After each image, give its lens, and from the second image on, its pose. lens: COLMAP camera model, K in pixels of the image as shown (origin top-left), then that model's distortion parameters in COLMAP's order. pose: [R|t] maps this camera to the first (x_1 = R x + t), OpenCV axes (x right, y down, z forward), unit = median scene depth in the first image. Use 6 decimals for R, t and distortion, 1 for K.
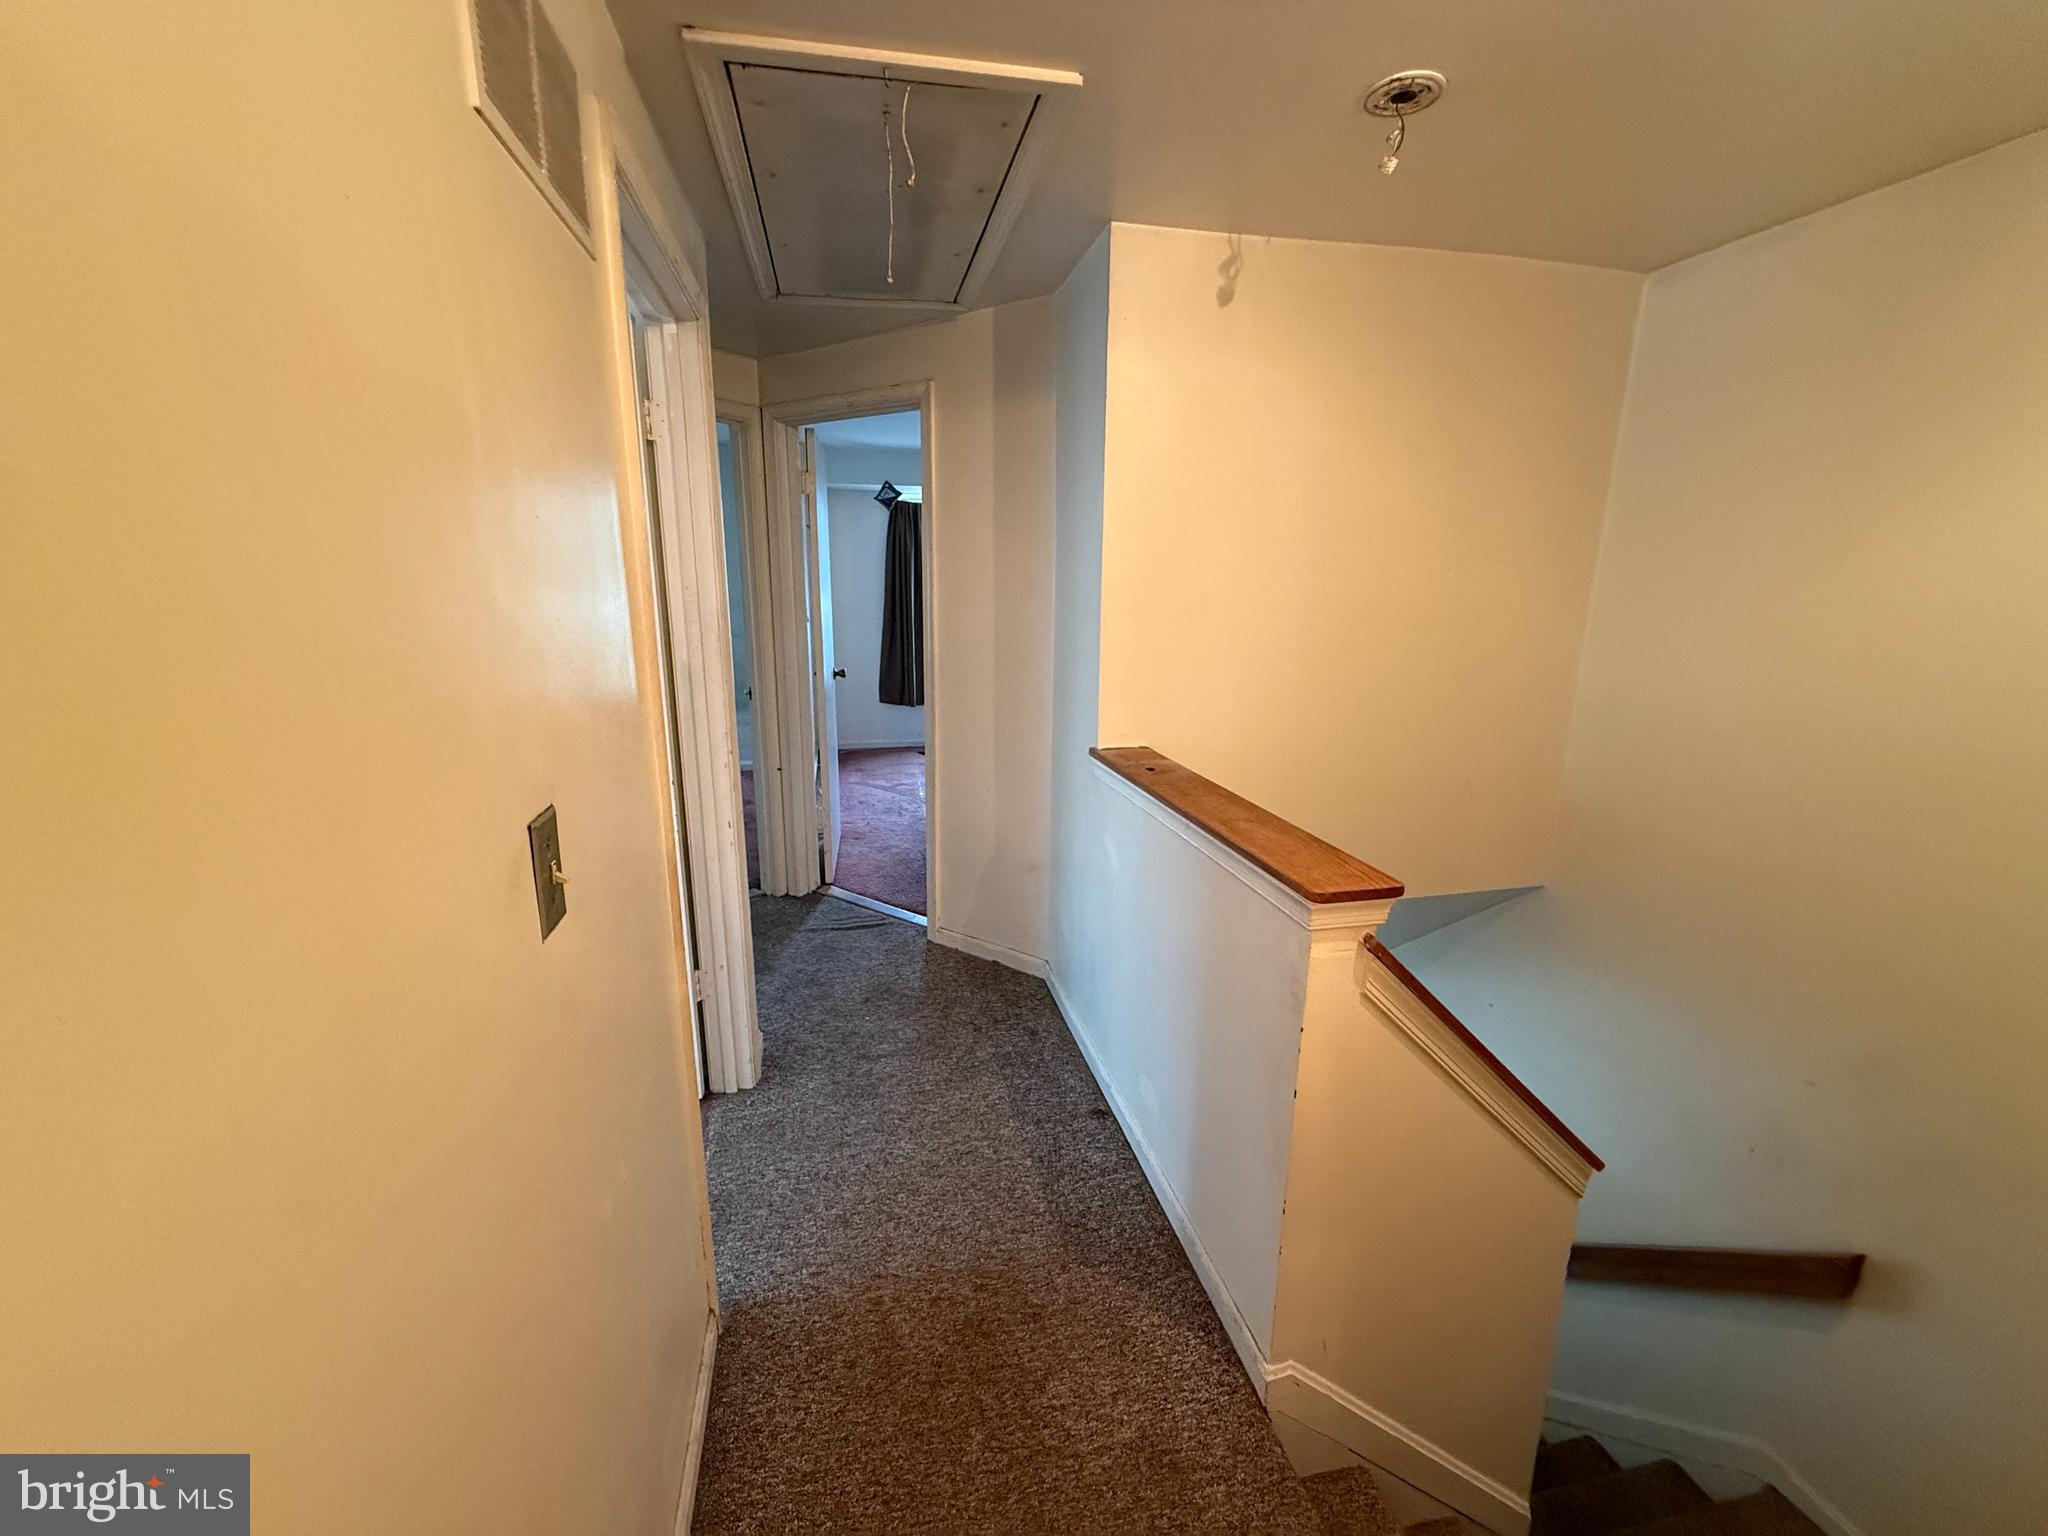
lens RADIAL K [[817.1, 0, 1015.1], [0, 817.1, 767.7], [0, 0, 1]] dist [0.000485, 0.000332]
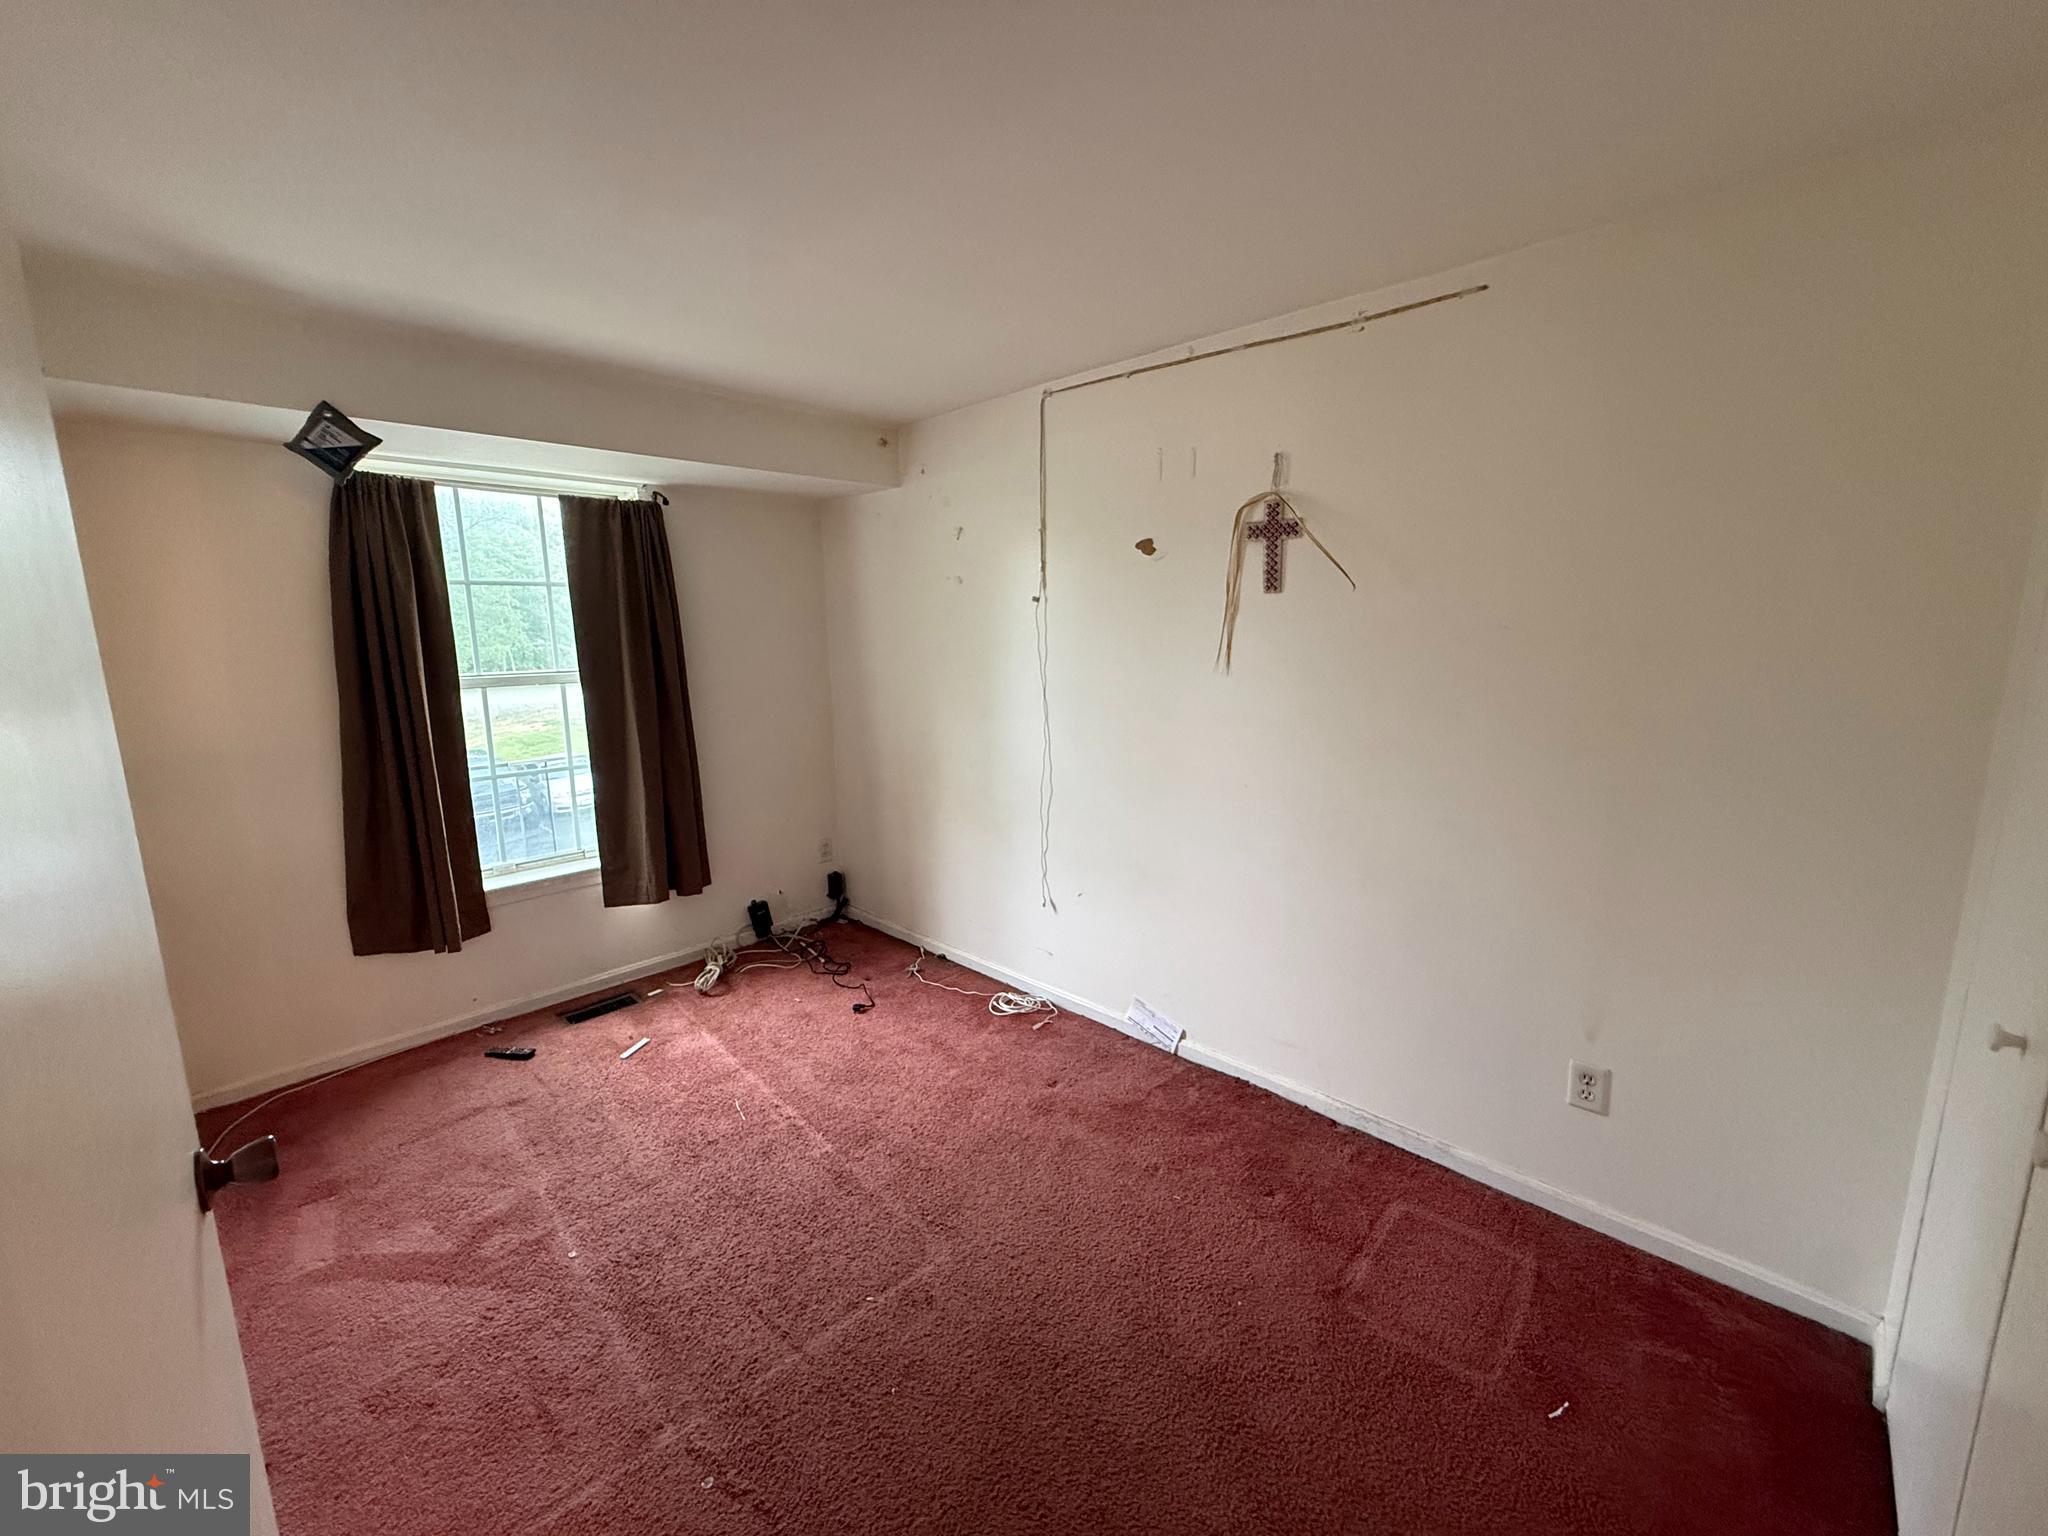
lens RADIAL K [[817.1, 0, 1029.5], [0, 817.1, 761.7], [0, 0, 1]] dist [0.000485, 0.000332]
pose [[0.833808, -0.108544, 0.541279, -0.109231], [0.139675, 0.990058, -0.016622, -0.140206], [-0.534093, 0.089463, 0.840679, 0.534594]]
